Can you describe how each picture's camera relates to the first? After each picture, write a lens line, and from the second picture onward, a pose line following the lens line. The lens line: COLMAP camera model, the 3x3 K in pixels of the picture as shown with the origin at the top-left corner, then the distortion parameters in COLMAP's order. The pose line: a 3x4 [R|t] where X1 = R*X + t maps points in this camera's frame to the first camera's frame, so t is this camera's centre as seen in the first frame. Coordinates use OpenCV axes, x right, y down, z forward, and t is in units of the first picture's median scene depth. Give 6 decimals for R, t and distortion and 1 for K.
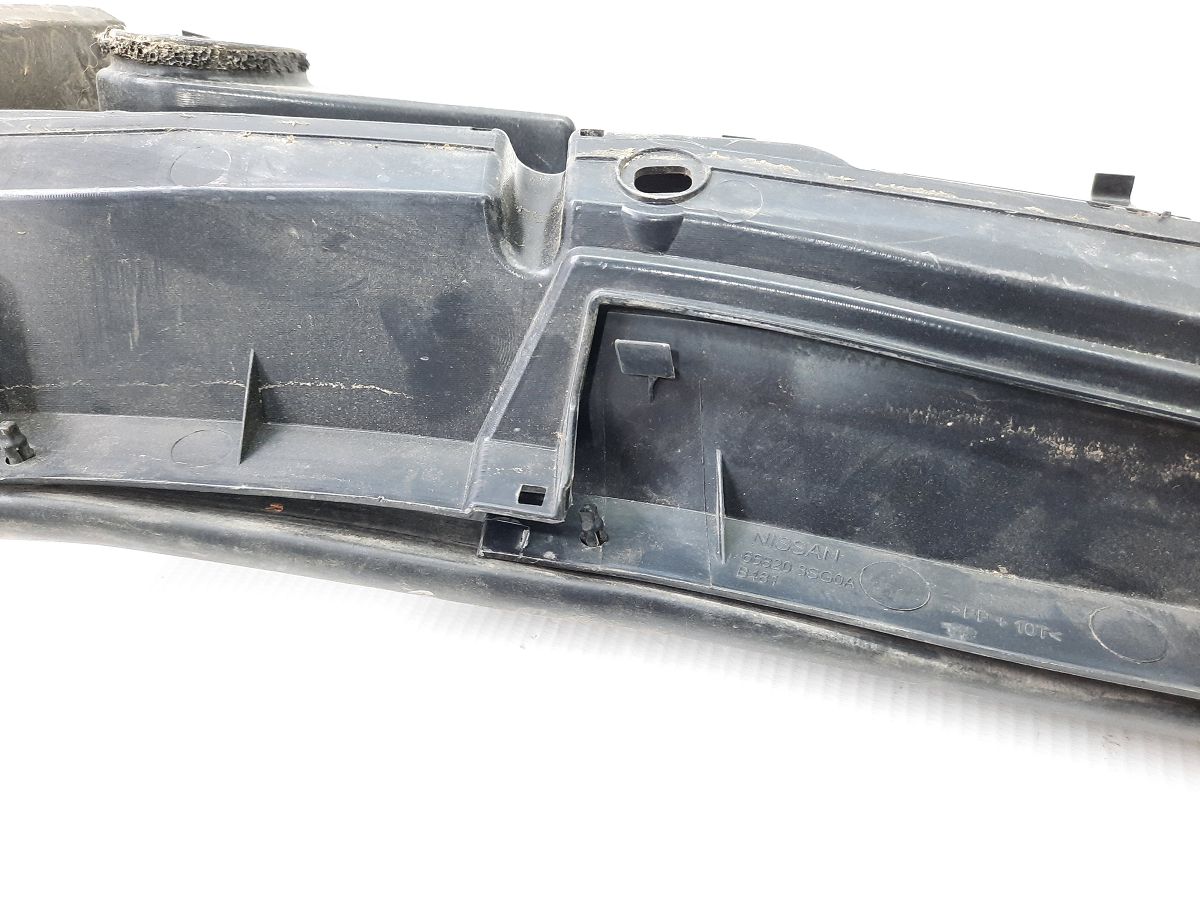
lens RADIAL K [[879.0, 0, 600.0], [0, 879.0, 450.0], [0, 0, 1]] dist [0.067651, -0.099394]
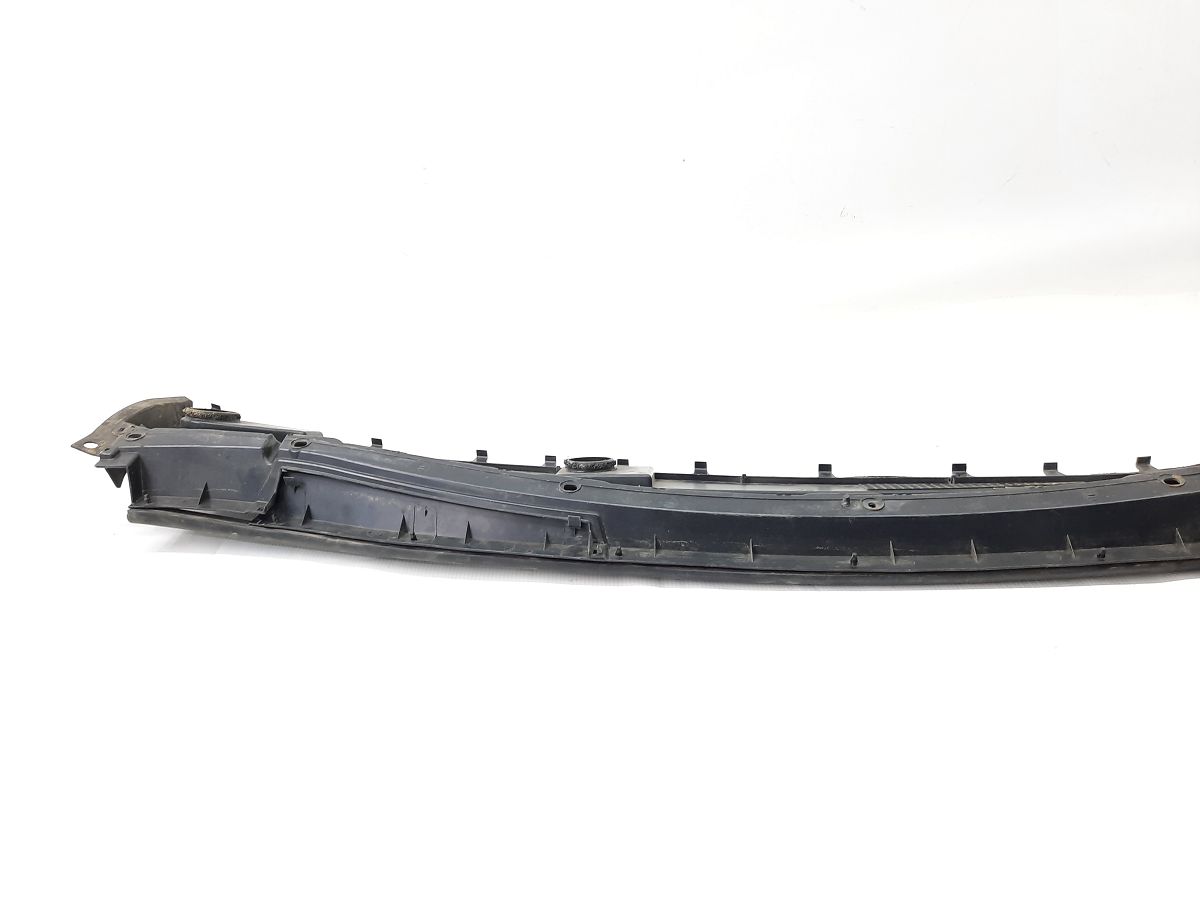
lens RADIAL K [[879.0, 0, 600.0], [0, 879.0, 450.0], [0, 0, 1]] dist [0.067651, -0.099394]
pose [[0.999290, 0.011509, -0.035867, 1.677042], [-0.022821, 0.942515, -0.333383, 1.138369], [0.029969, 0.333965, 0.942109, -3.054310]]
